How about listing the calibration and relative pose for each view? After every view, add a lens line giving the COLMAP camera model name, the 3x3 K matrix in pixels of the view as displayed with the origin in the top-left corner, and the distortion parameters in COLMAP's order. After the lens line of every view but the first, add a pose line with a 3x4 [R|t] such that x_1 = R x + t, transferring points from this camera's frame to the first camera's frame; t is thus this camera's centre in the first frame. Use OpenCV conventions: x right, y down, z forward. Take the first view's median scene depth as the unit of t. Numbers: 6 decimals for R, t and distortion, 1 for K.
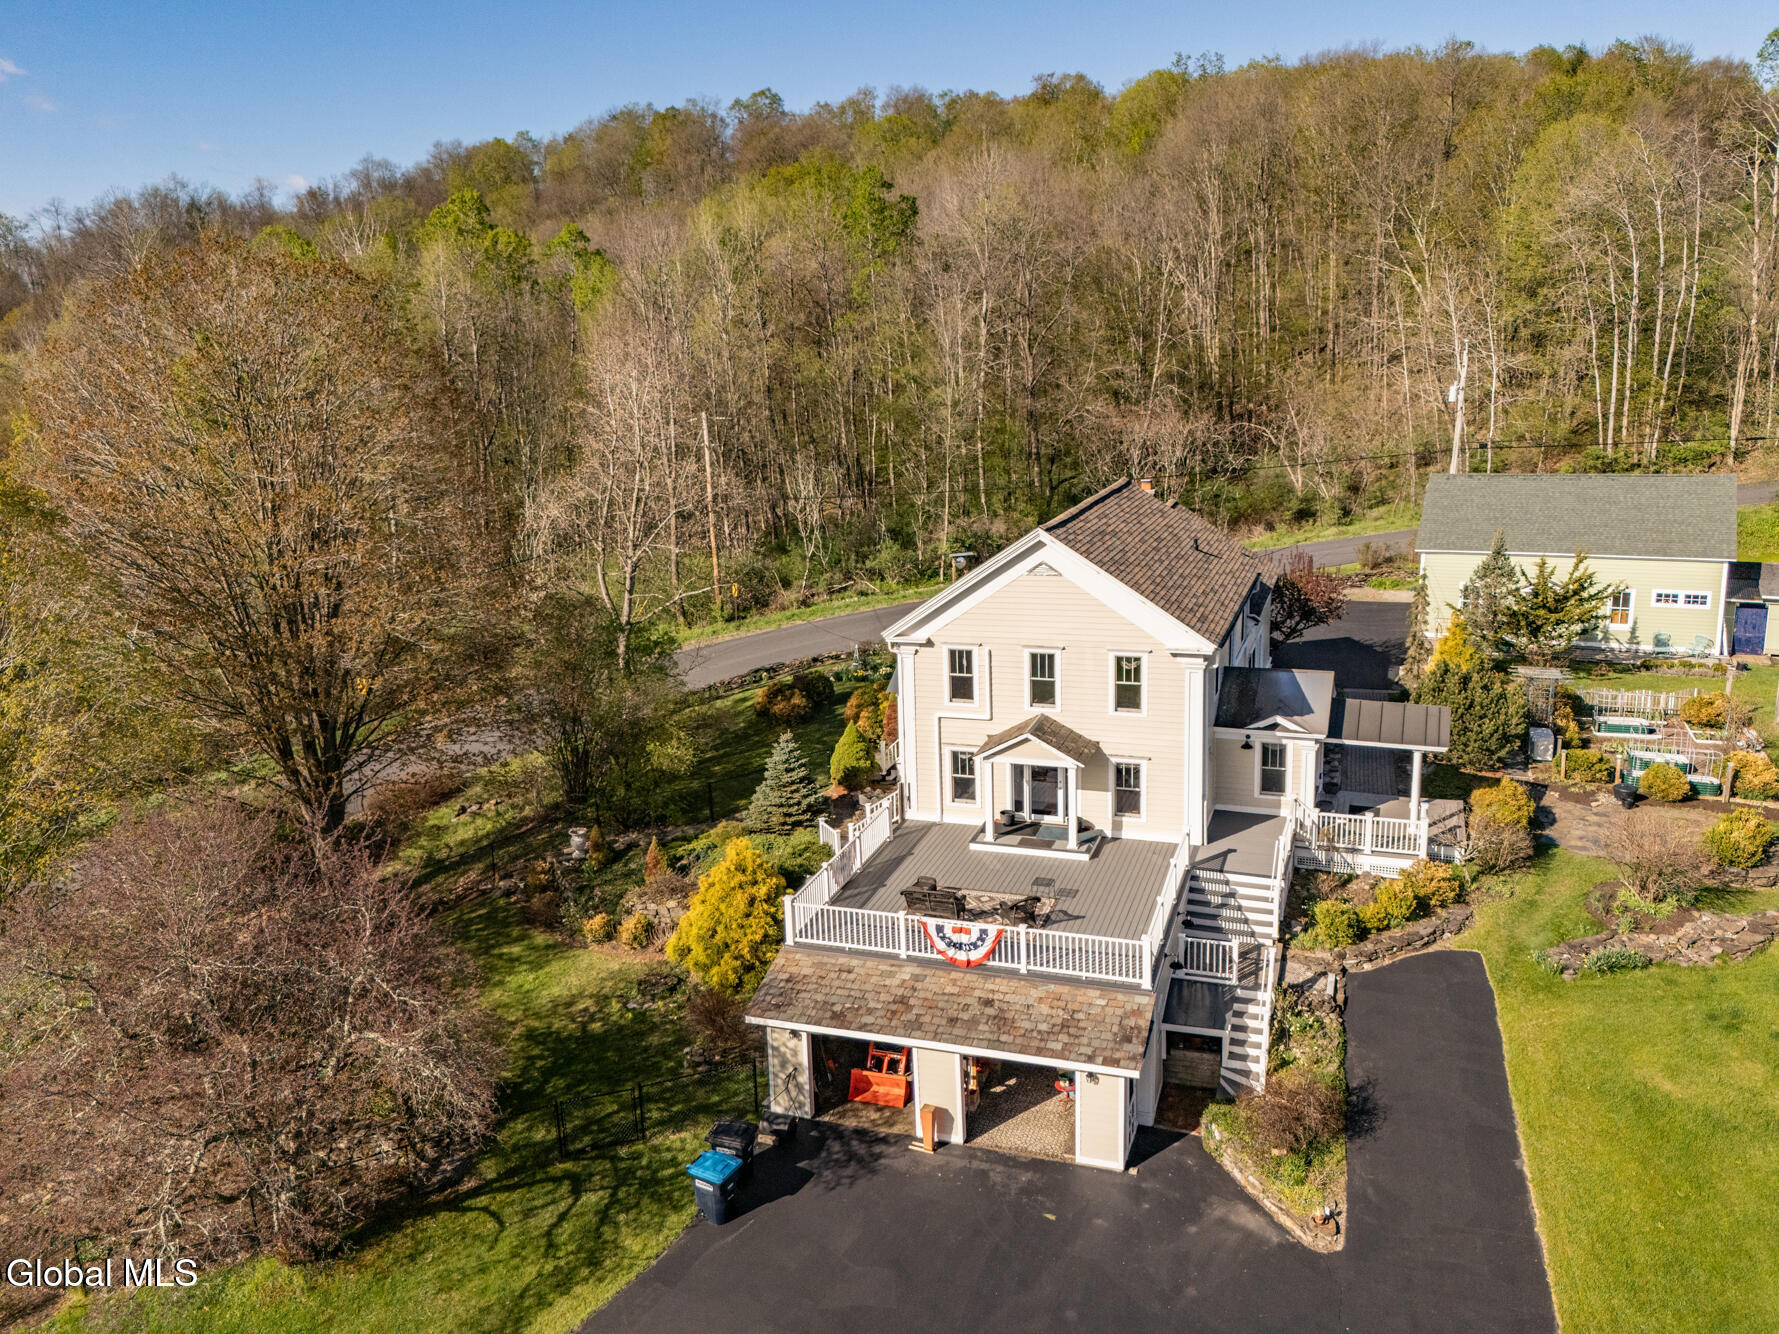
lens RADIAL K [[1395.0, 0, 892.2], [0, 1395.0, 639.6], [0, 0, 1]] dist [0.089873, -0.107119]
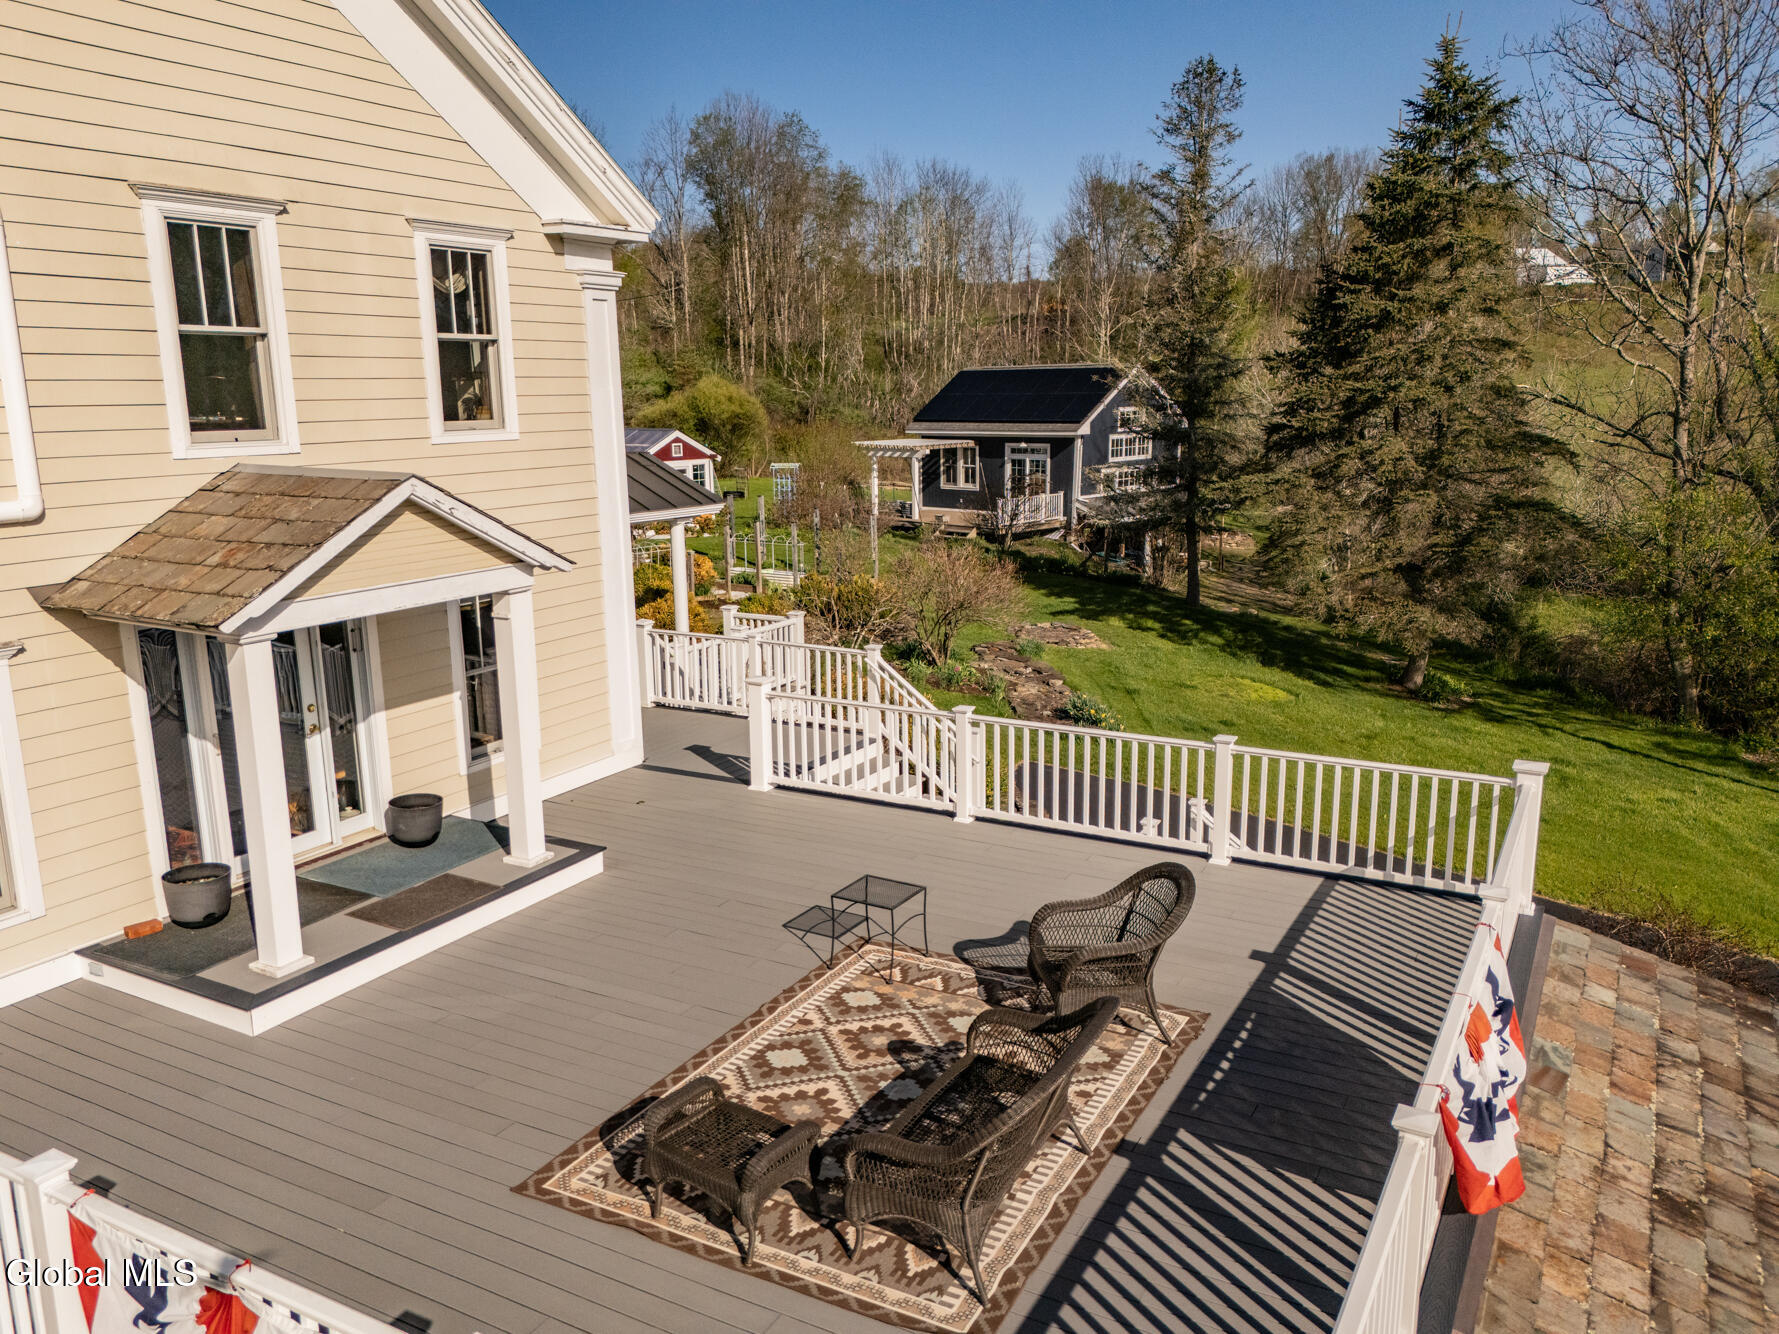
lens RADIAL K [[1339.9, 0, 897.7], [0, 1339.9, 675.4], [0, 0, 1]] dist [0.084753, -0.095599]
pose [[0.179665, -0.180770, 0.966976, -0.133963], [0.219344, 0.965586, 0.139756, 0.085490], [-0.958962, 0.186991, 0.213133, 0.849465]]
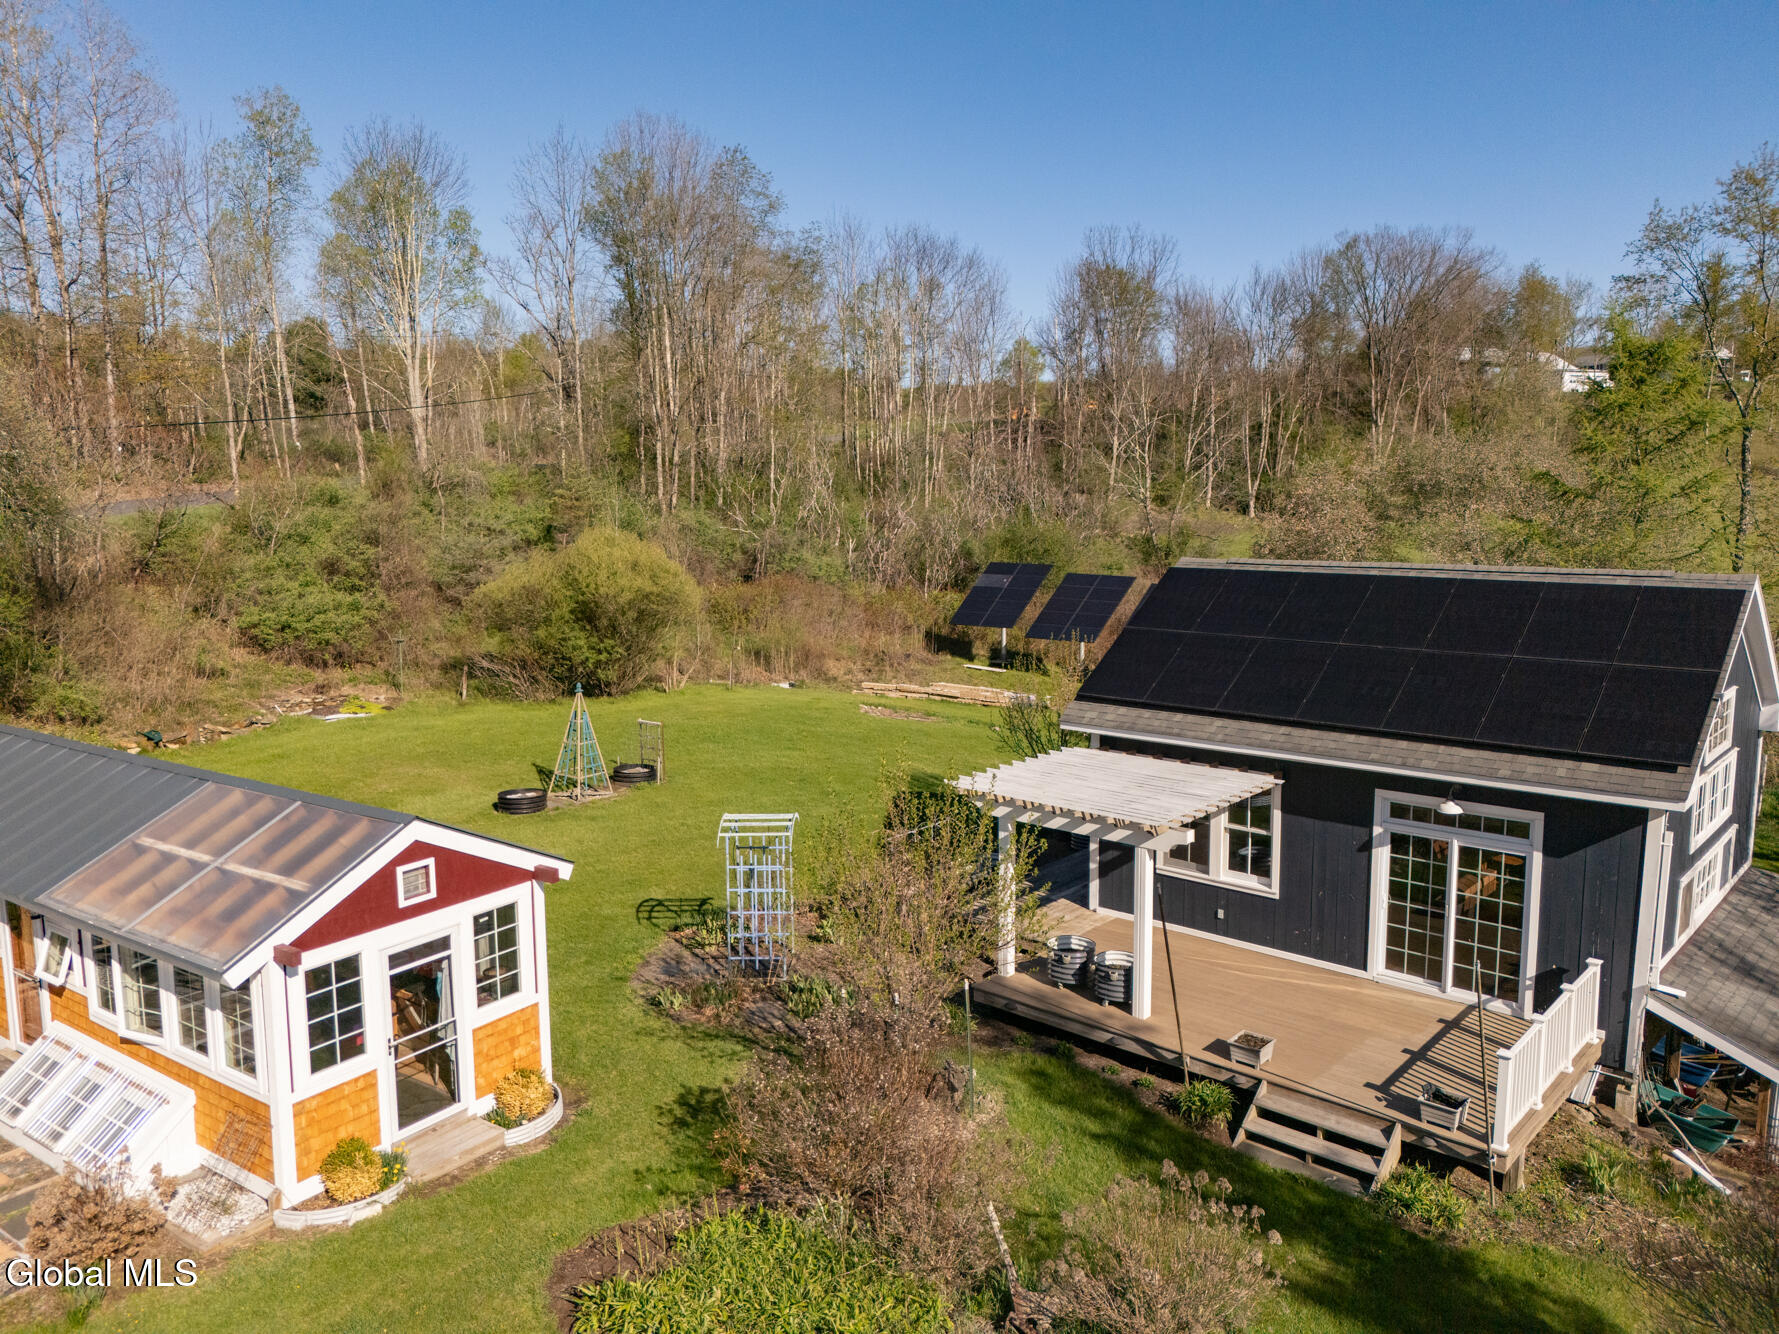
lens RADIAL K [[1314.7, 0, 891.4], [0, 1314.7, 671.7], [0, 0, 1]] dist [0.070762, -0.062532]
pose [[0.124667, -0.113366, 0.985701, 0.785234], [0.218353, 0.972231, 0.084201, -0.054148], [-0.967874, 0.204733, 0.145959, 1.092216]]
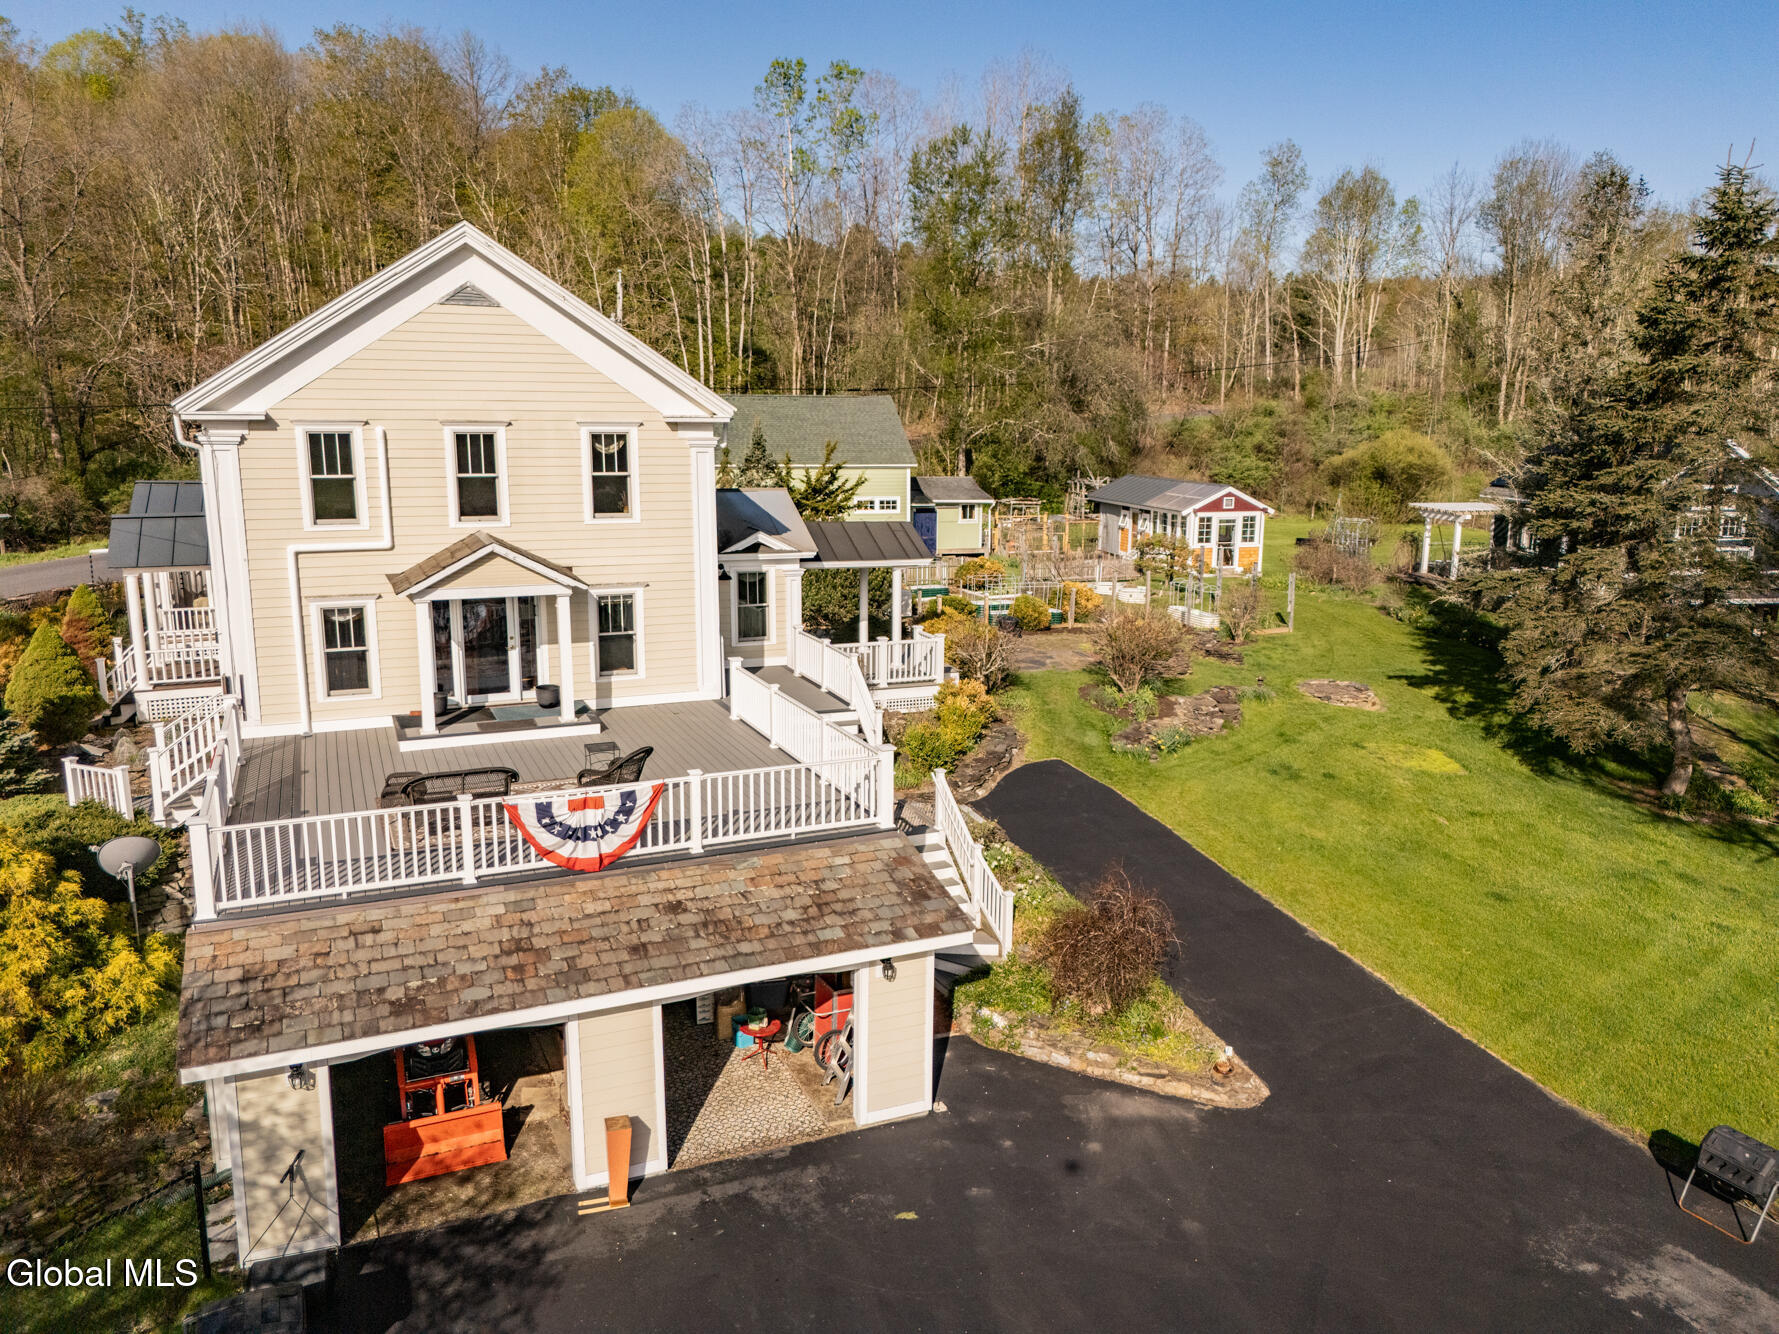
lens RADIAL K [[1316.2, 0, 897.6], [0, 1316.2, 665.0], [0, 0, 1]] dist [0.077092, -0.071834]
pose [[0.738061, -0.093839, 0.668177, -0.168841], [0.116490, 0.993133, 0.010802, 0.133283], [-0.664602, 0.069863, 0.743924, 0.431311]]
